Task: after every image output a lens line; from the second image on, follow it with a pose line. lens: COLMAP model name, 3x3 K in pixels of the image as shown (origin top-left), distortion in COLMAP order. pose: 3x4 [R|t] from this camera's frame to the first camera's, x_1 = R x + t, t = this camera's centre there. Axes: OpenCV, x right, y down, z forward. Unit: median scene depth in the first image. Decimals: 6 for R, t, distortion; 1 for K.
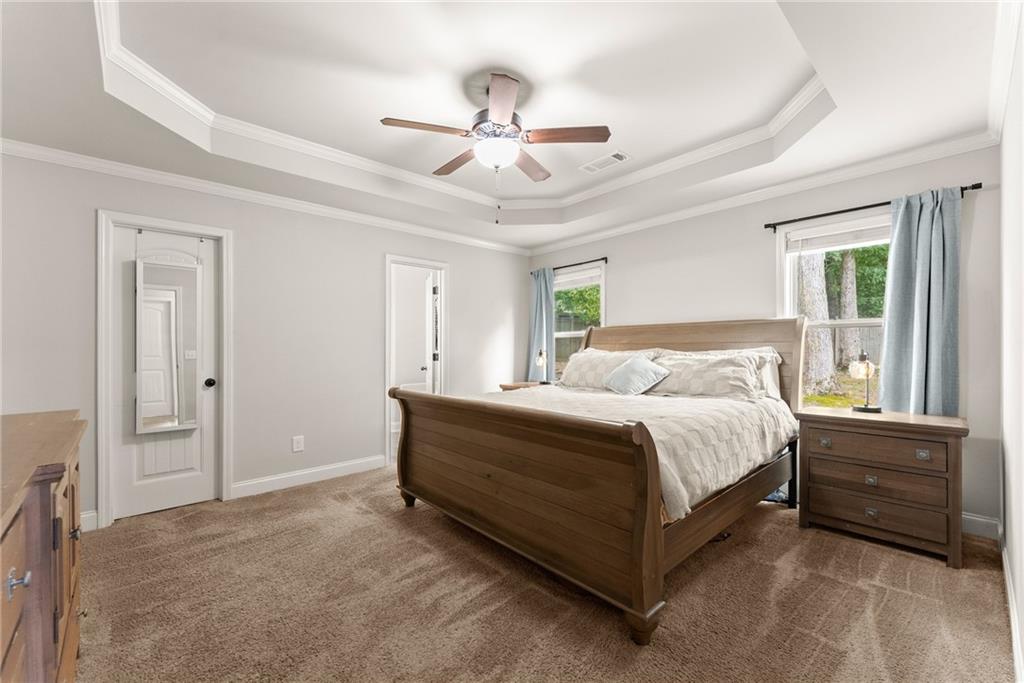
lens RADIAL K [[418.8, 0, 510.1], [0, 418.8, 344.3], [0, 0, 1]] dist [0.002462, 0.000128]
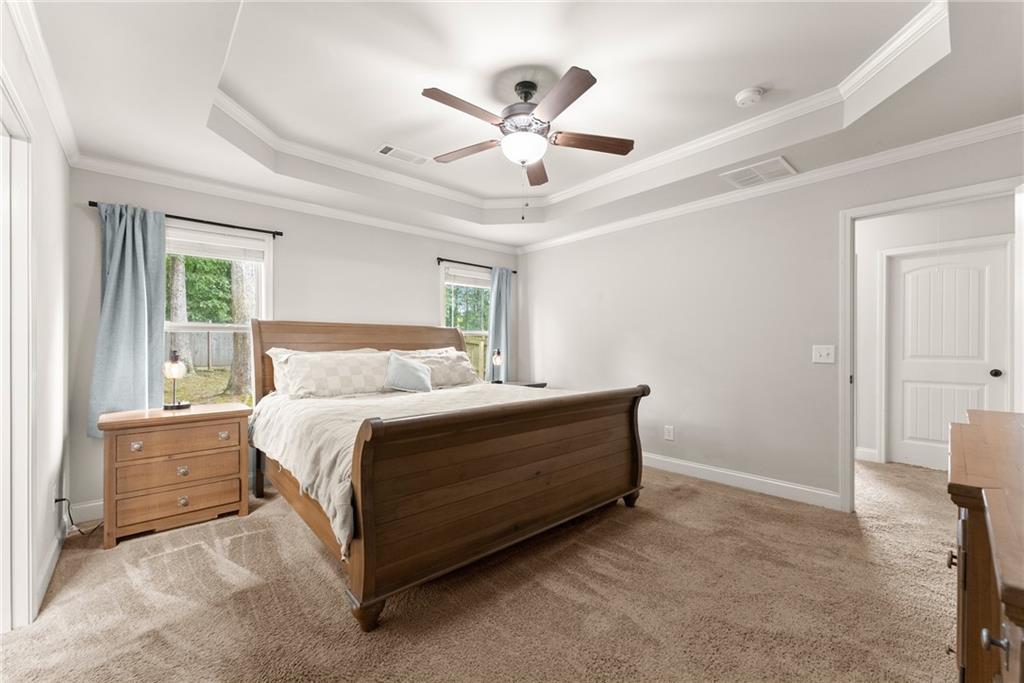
lens RADIAL K [[408.8, 0, 507.9], [0, 408.8, 351.3], [0, 0, 1]] dist [0.000061, -0.000042]
pose [[0.005398, -0.008767, 0.999947, -0.936571], [-0.005920, 0.999944, 0.008799, 0.011062], [-0.999968, -0.005968, 0.005345, 0.971154]]
